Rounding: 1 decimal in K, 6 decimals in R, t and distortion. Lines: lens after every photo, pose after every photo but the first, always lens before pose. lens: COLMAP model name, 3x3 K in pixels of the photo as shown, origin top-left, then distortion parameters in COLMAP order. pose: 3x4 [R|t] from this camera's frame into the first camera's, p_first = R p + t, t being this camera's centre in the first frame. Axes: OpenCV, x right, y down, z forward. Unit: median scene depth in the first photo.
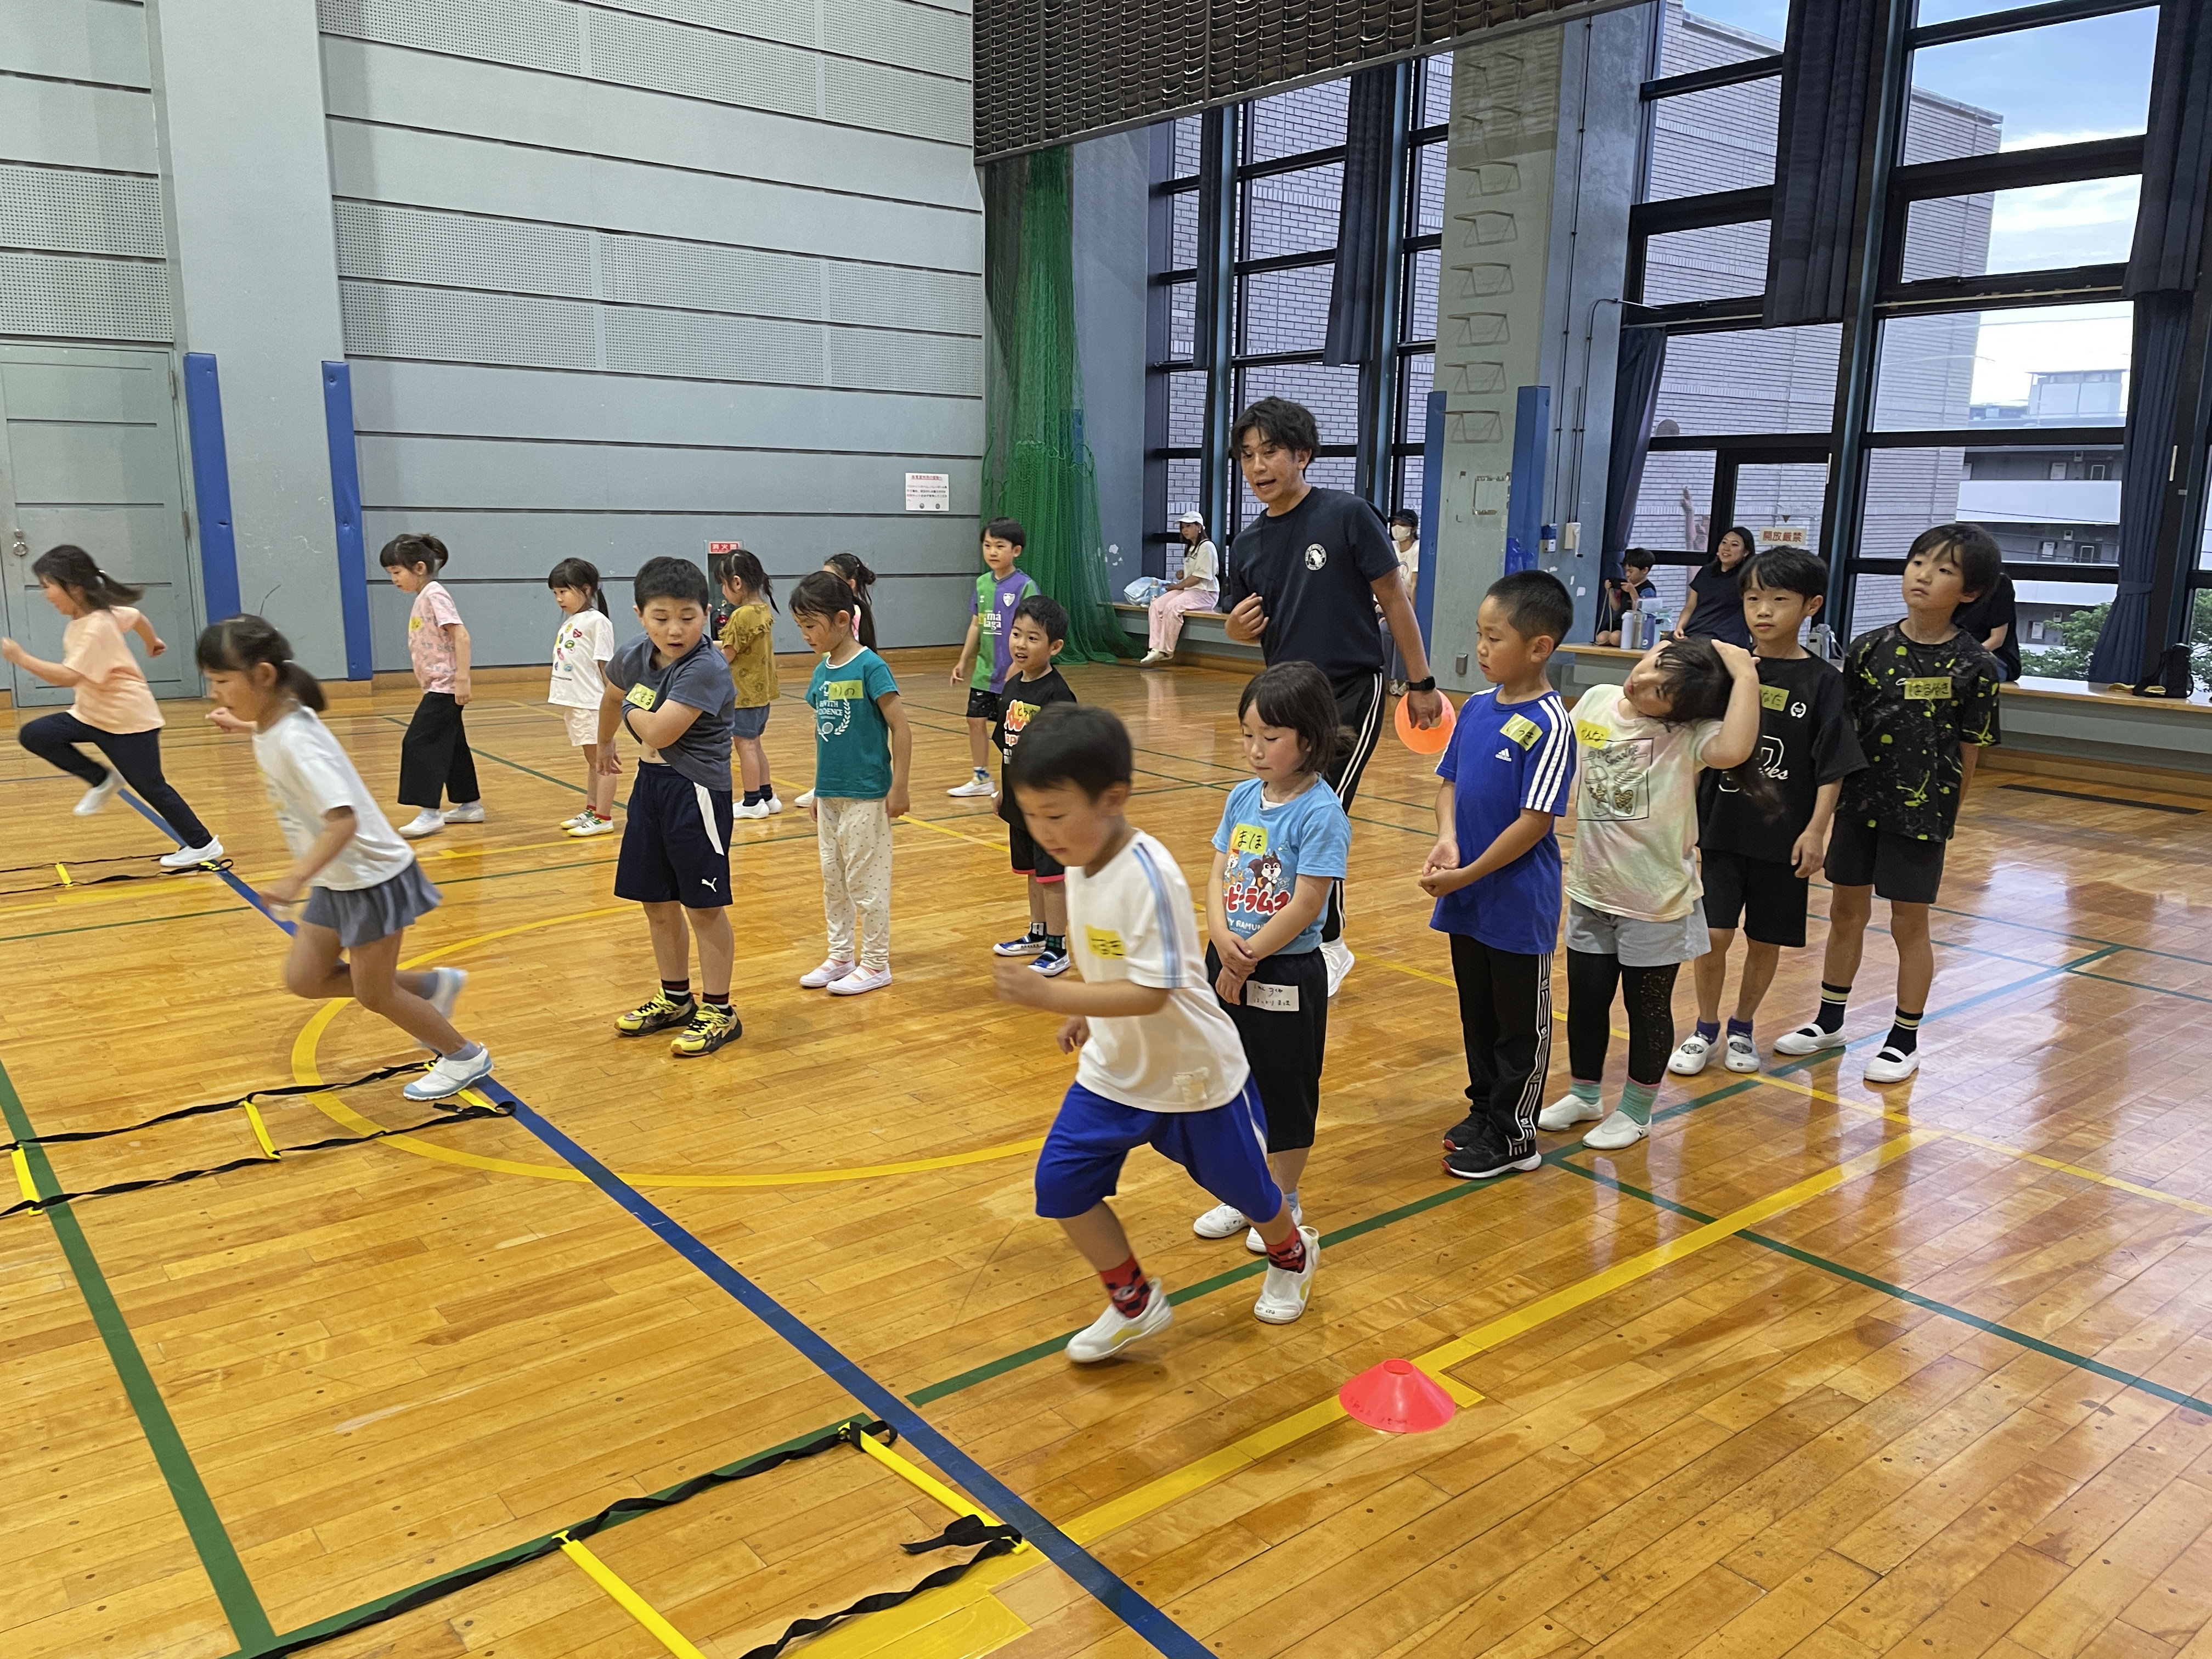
lens RADIAL K [[1670.9, 0, 1107.1], [0, 1670.9, 838.1], [0, 0, 1]] dist [0.005052, -0.001187]
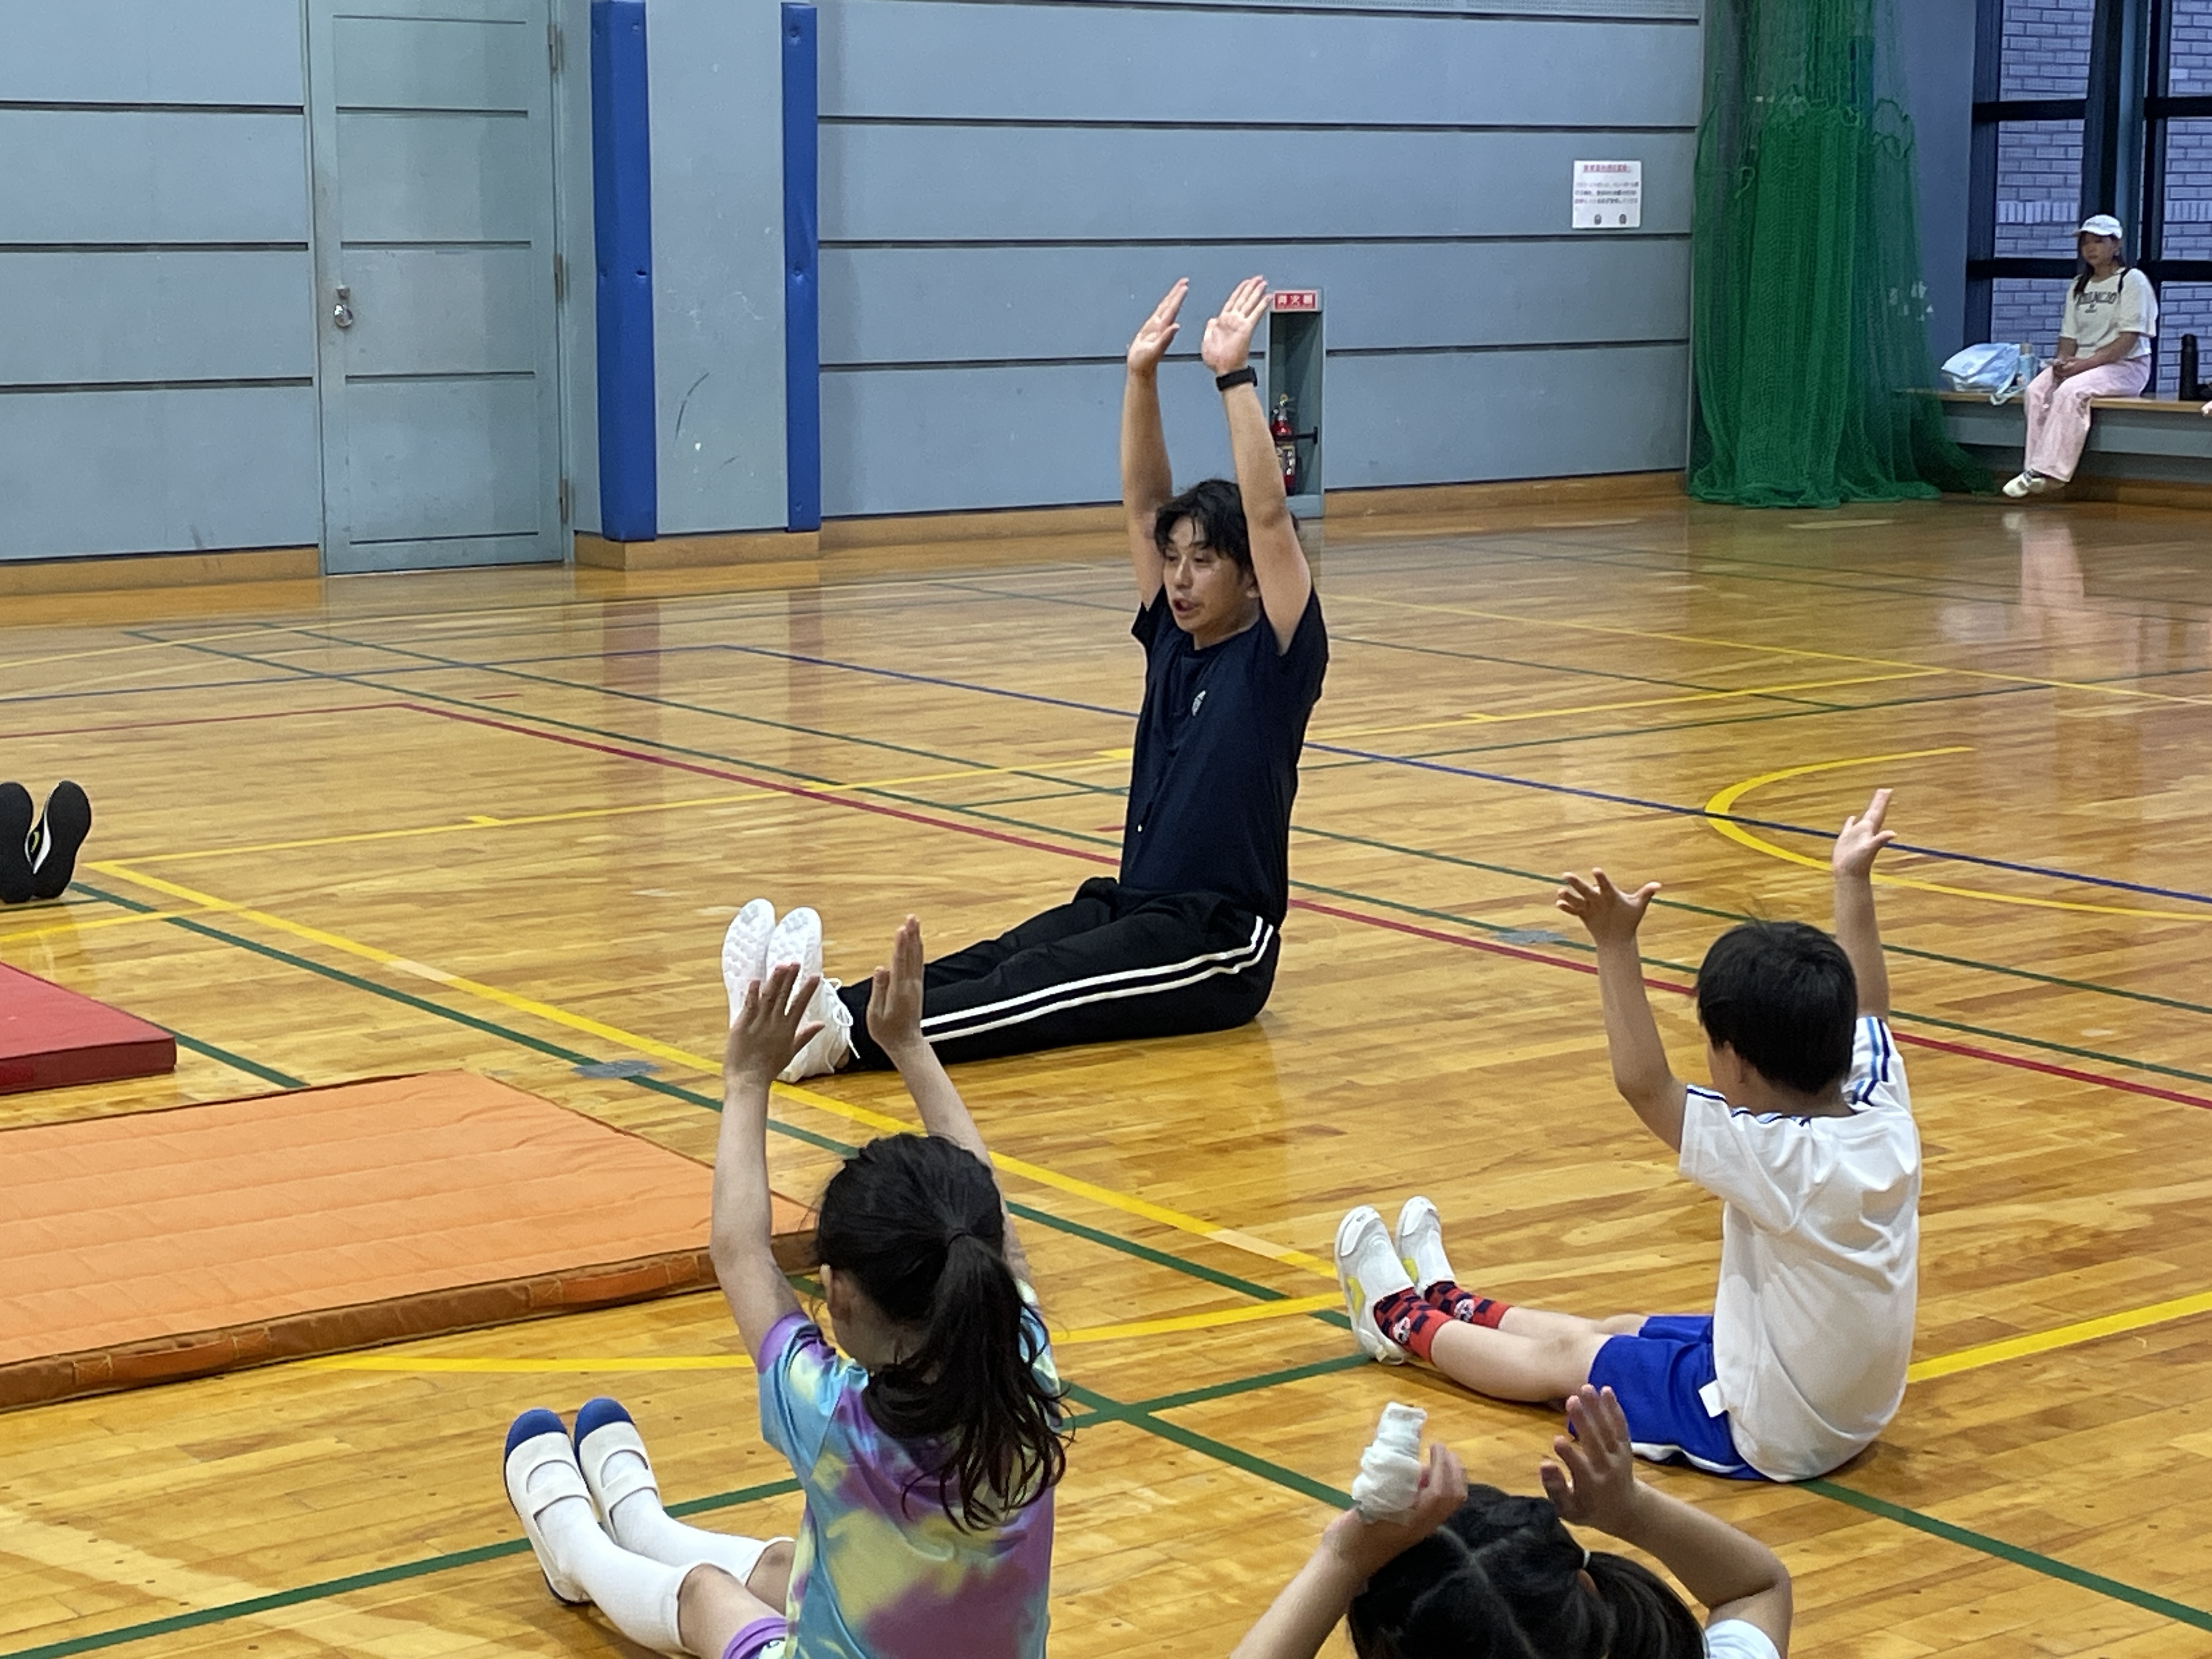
lens RADIAL K [[4047.6, 0, 1104.7], [0, 4047.6, 827.2], [0, 0, 1]] dist [0.113511, 0.000000]
pose [[0.998912, -0.010459, -0.045440, -0.215225], [0.008493, 0.999029, -0.043240, 0.058326], [0.045848, 0.042807, 0.998031, -0.338471]]
